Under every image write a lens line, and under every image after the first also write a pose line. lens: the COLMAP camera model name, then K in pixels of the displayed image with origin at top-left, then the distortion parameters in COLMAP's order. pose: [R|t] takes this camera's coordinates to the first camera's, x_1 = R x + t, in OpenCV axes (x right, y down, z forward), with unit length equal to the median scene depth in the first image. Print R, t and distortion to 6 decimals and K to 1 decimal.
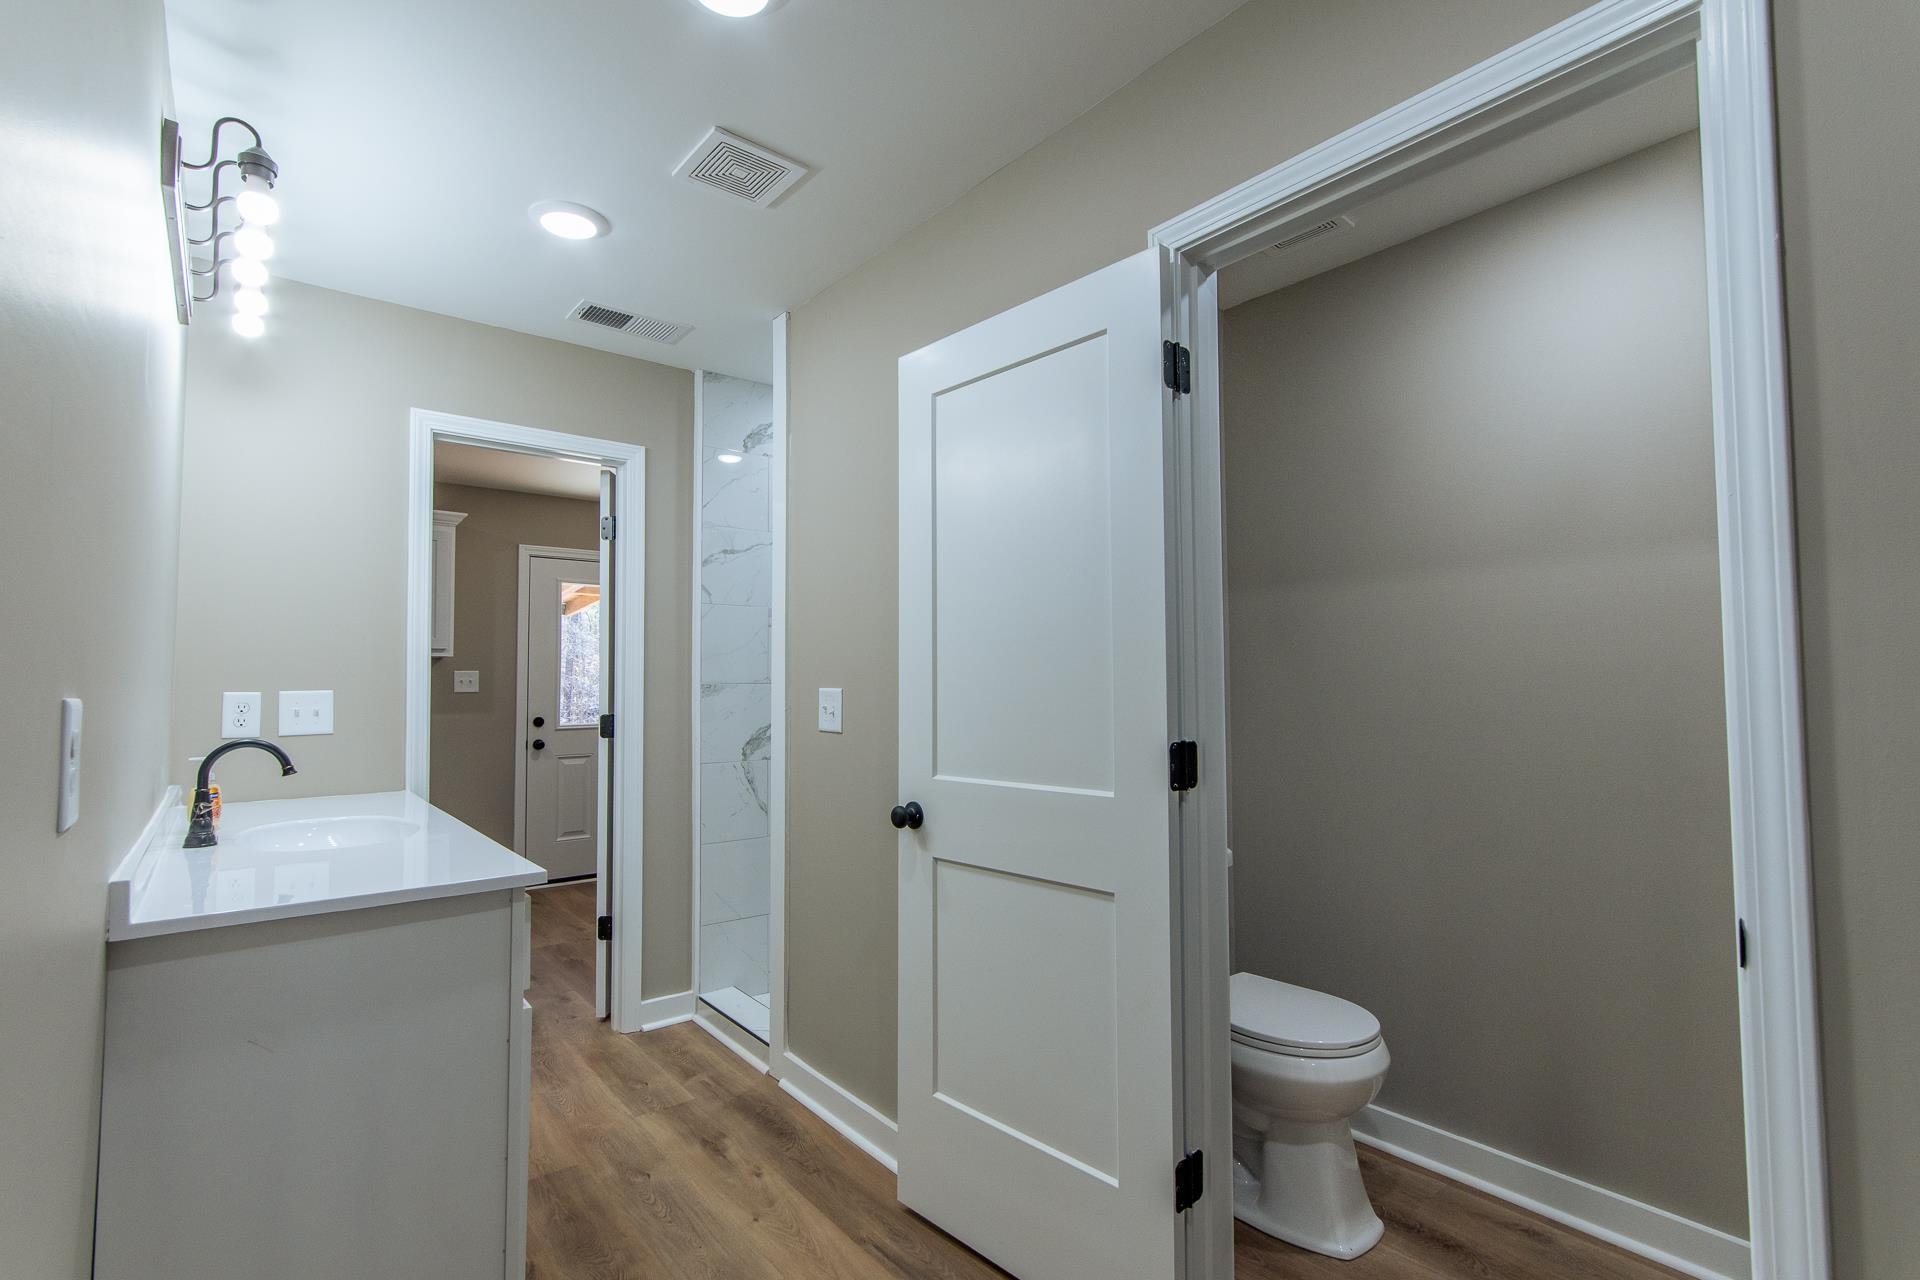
lens RADIAL K [[898.4, 0, 990.8], [0, 898.4, 648.8], [0, 0, 1]] dist [-0.004477, 0.002160]
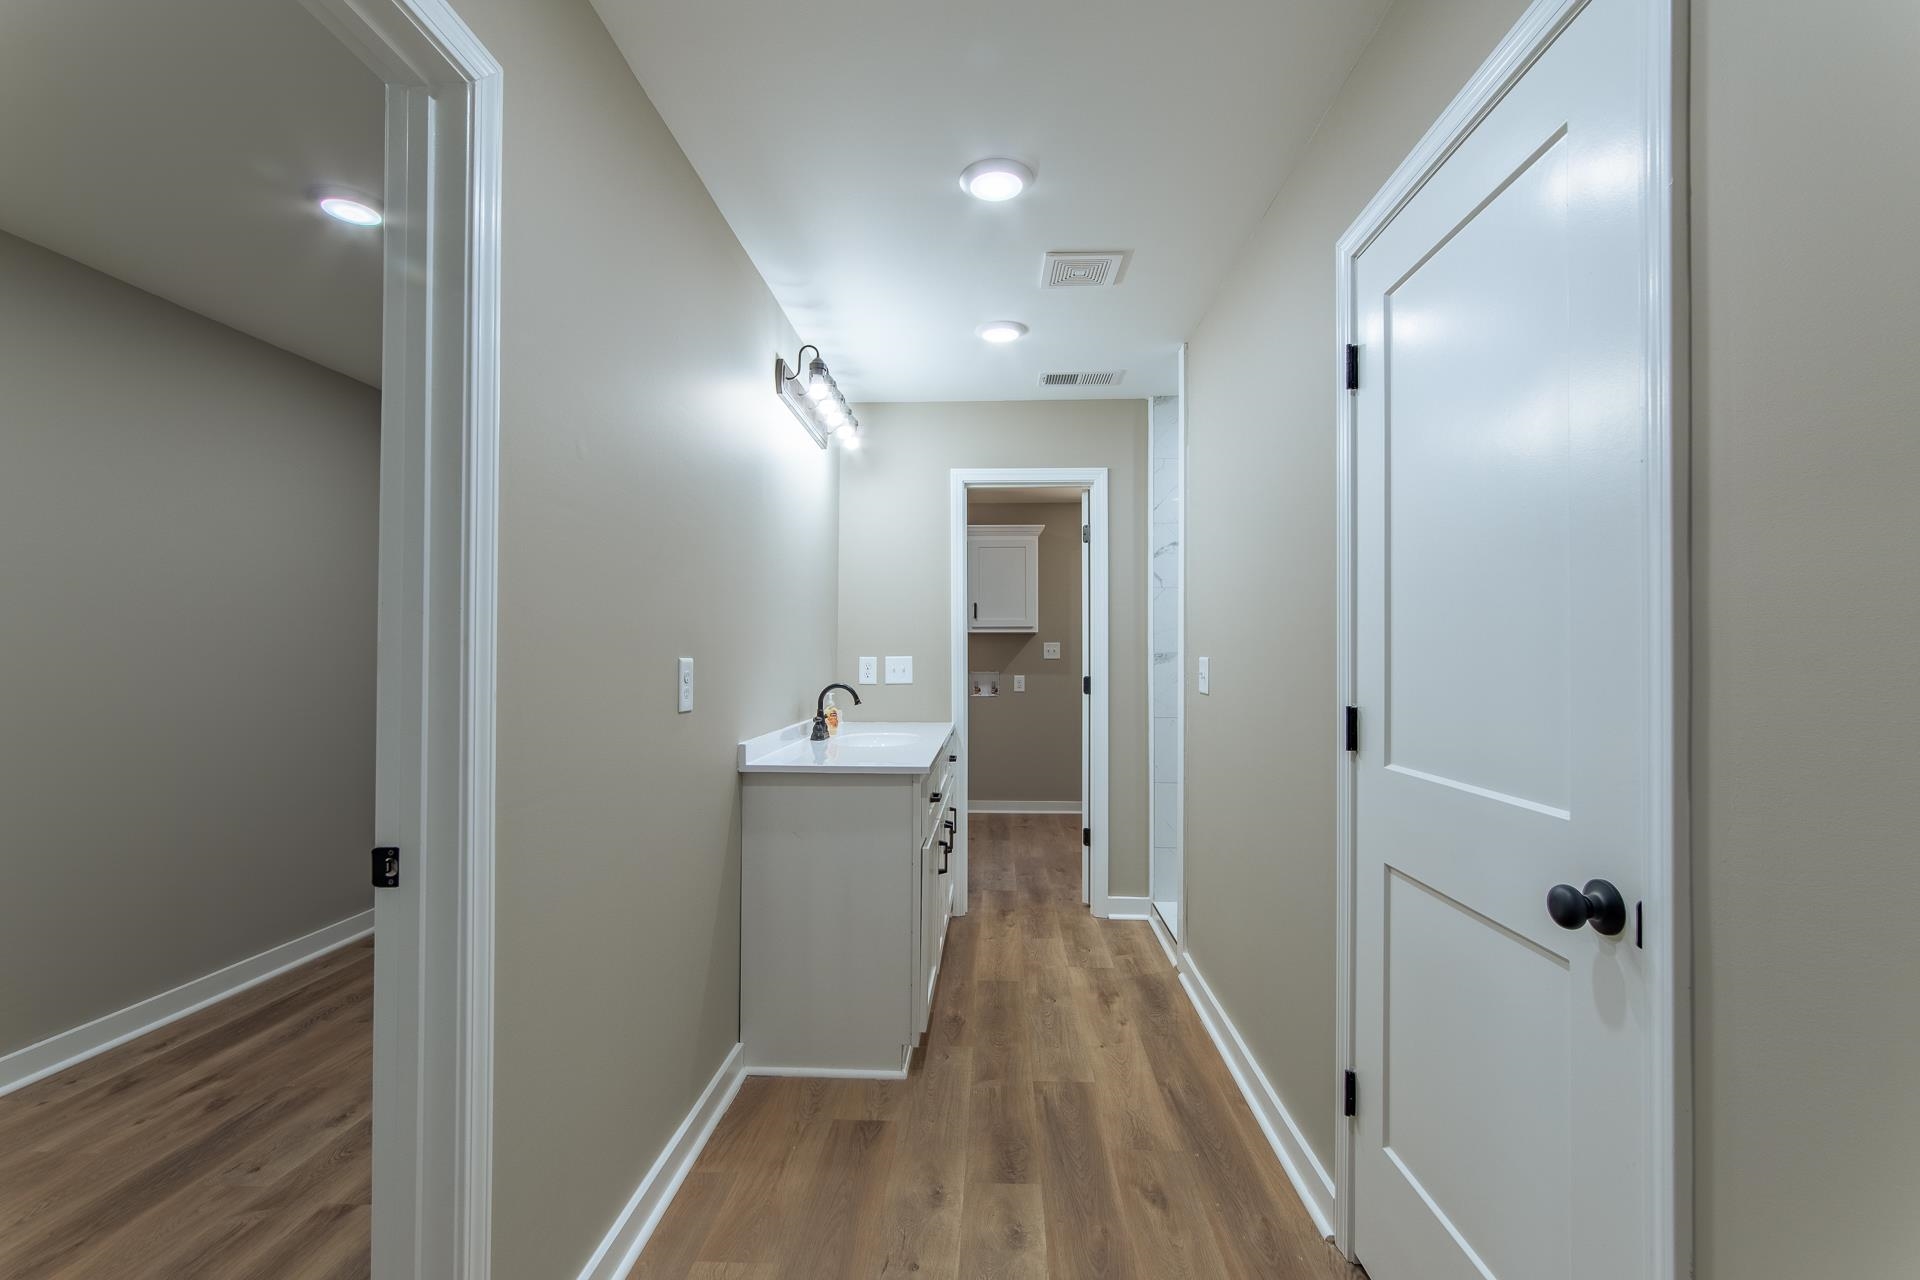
lens RADIAL K [[898.4, 0, 977.3], [0, 898.4, 648.0], [0, 0, 1]] dist [-0.004477, 0.002160]
pose [[0.731926, 0.000046, -0.681385, 0.432137], [0.023181, 0.999419, 0.024969, -0.005748], [0.680990, -0.034071, 0.731500, -0.086855]]
